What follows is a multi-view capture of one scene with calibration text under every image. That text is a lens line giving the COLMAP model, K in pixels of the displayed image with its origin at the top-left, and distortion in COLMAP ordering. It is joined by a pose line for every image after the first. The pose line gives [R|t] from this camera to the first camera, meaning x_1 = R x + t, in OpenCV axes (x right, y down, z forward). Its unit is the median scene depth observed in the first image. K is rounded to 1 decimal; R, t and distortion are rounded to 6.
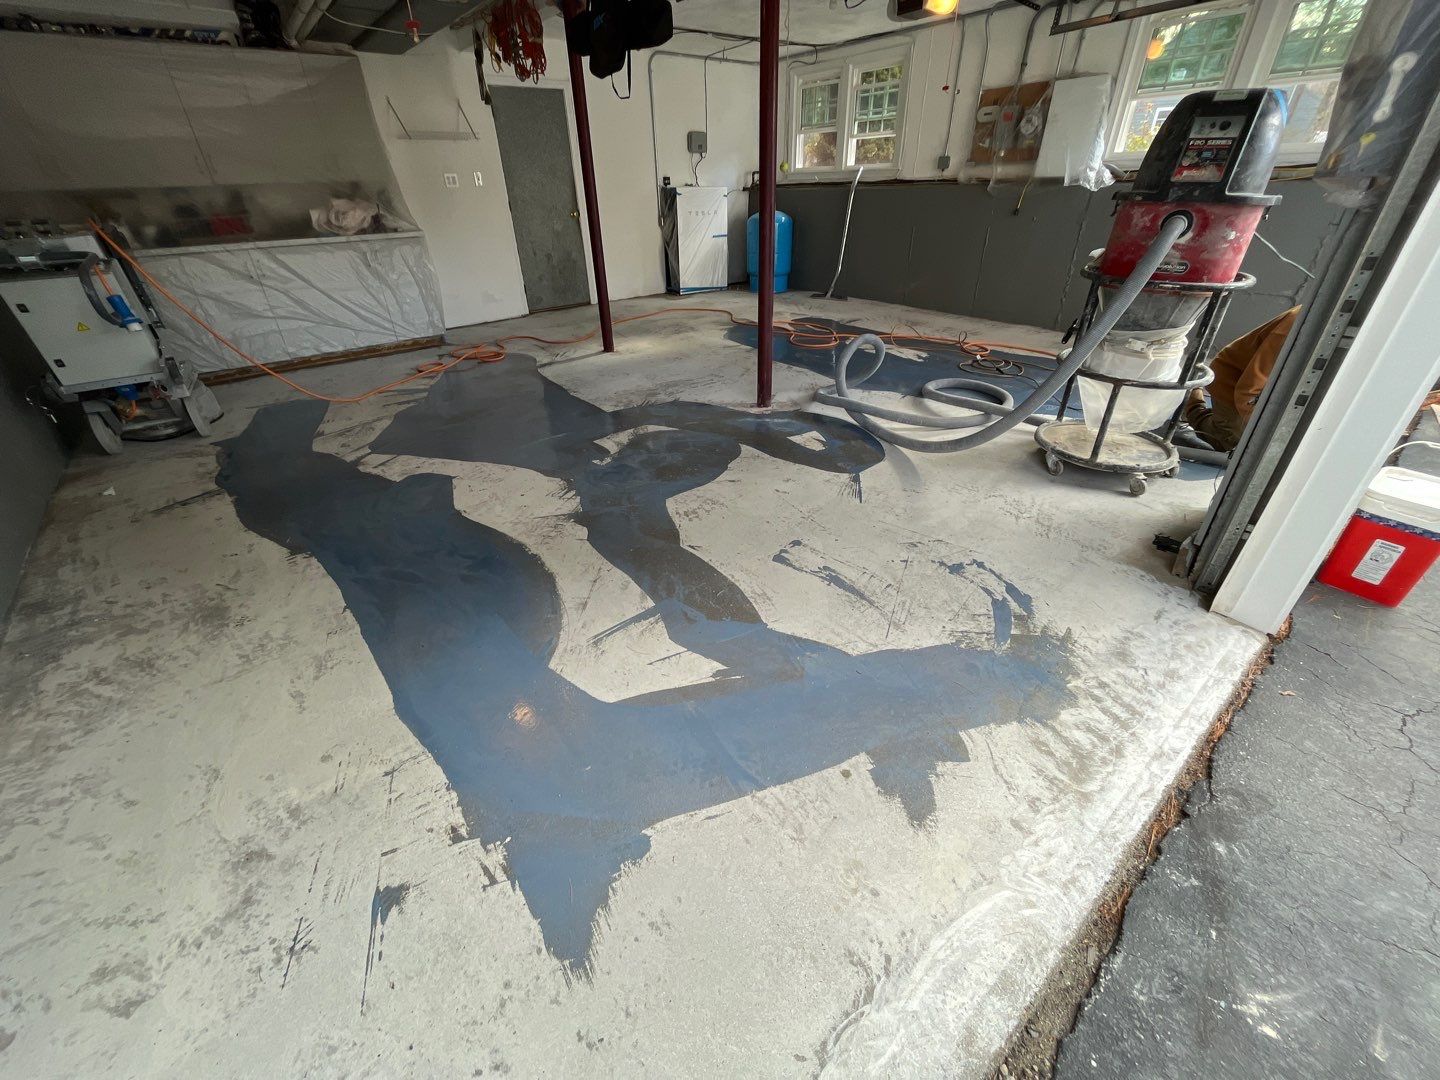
lens RADIAL K [[580.7, 0, 715.4], [0, 580.7, 537.8], [0, 0, 1]] dist [-0.003659, -0.000381]
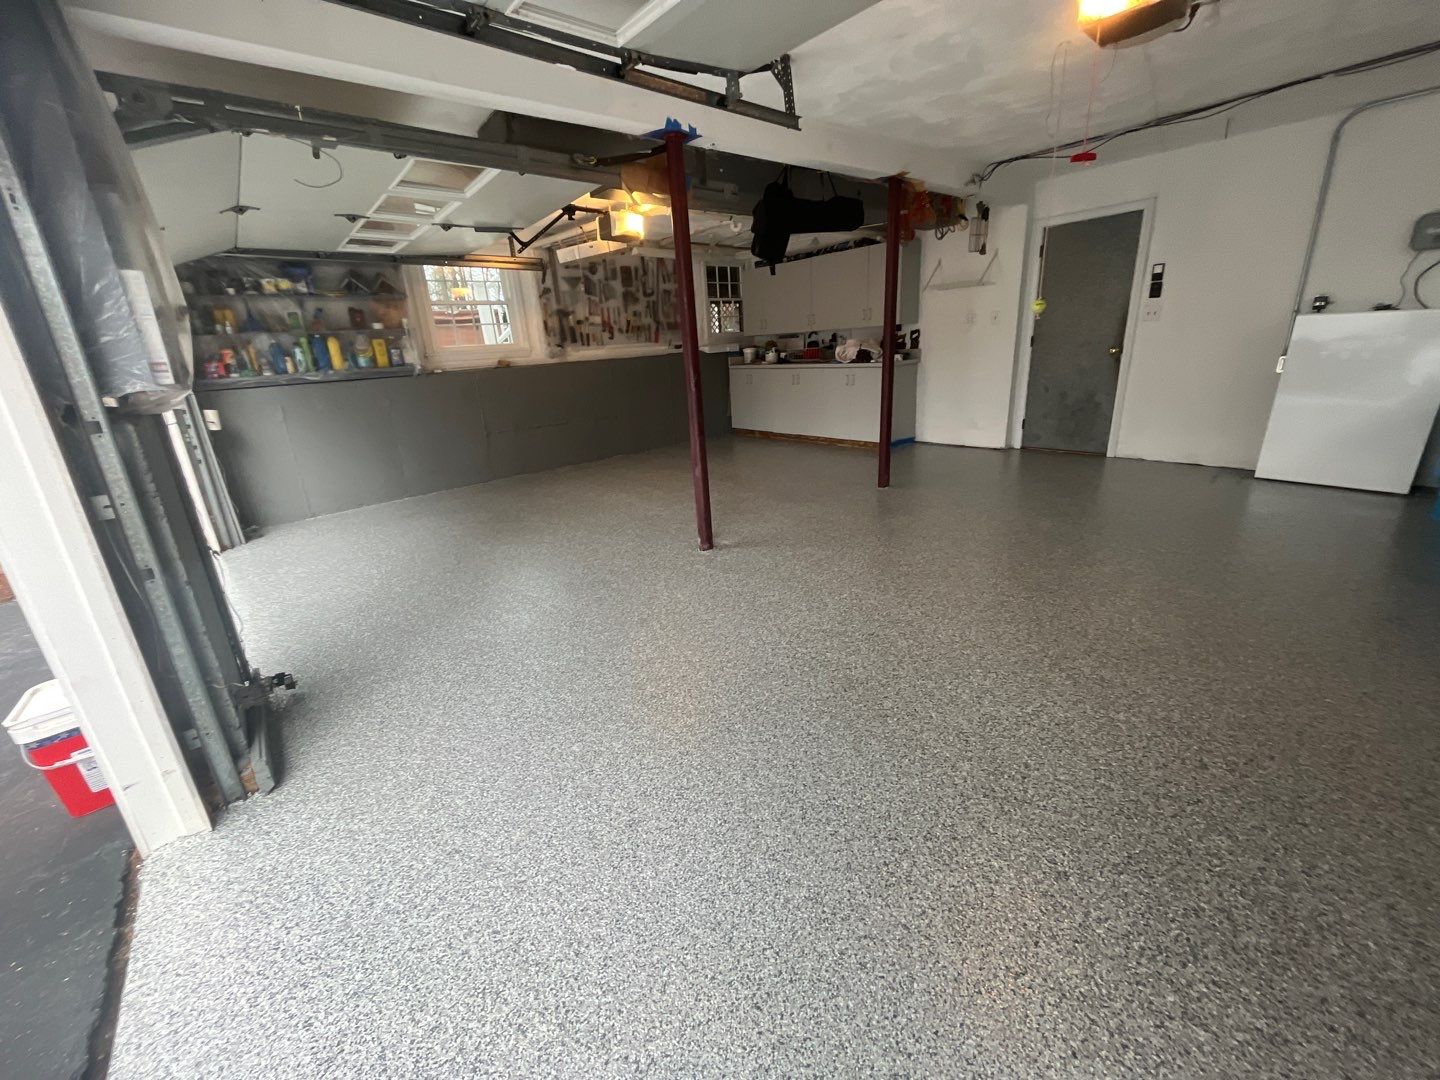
lens RADIAL K [[580.7, 0, 715.7], [0, 580.7, 536.4], [0, 0, 1]] dist [-0.003659, -0.000381]
pose [[0.004610, 0.338648, -0.940902, 0.804297], [-0.469603, 0.831441, 0.296950, -0.436051], [0.882866, 0.440481, 0.162863, 0.669579]]
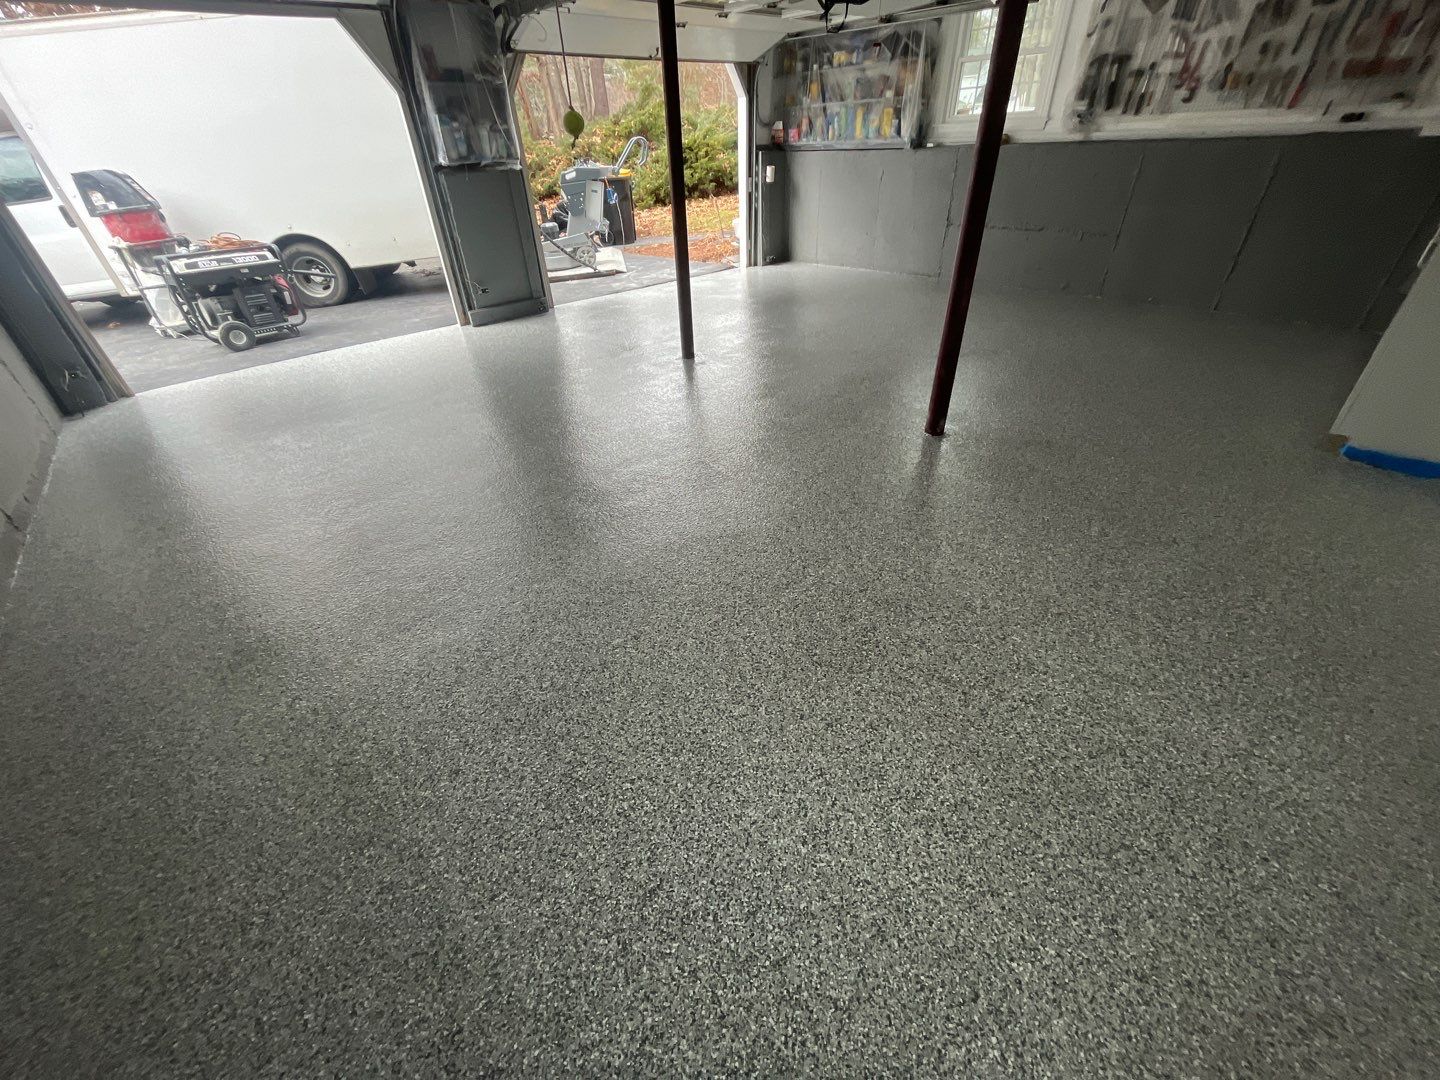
lens RADIAL K [[580.7, 0, 715.2], [0, 580.7, 537.5], [0, 0, 1]] dist [-0.003659, -0.000381]
pose [[-0.997176, 0.074485, 0.009569, 0.038009], [0.039060, 0.405602, 0.913215, -0.866781], [0.064140, 0.911010, -0.407366, 1.394133]]
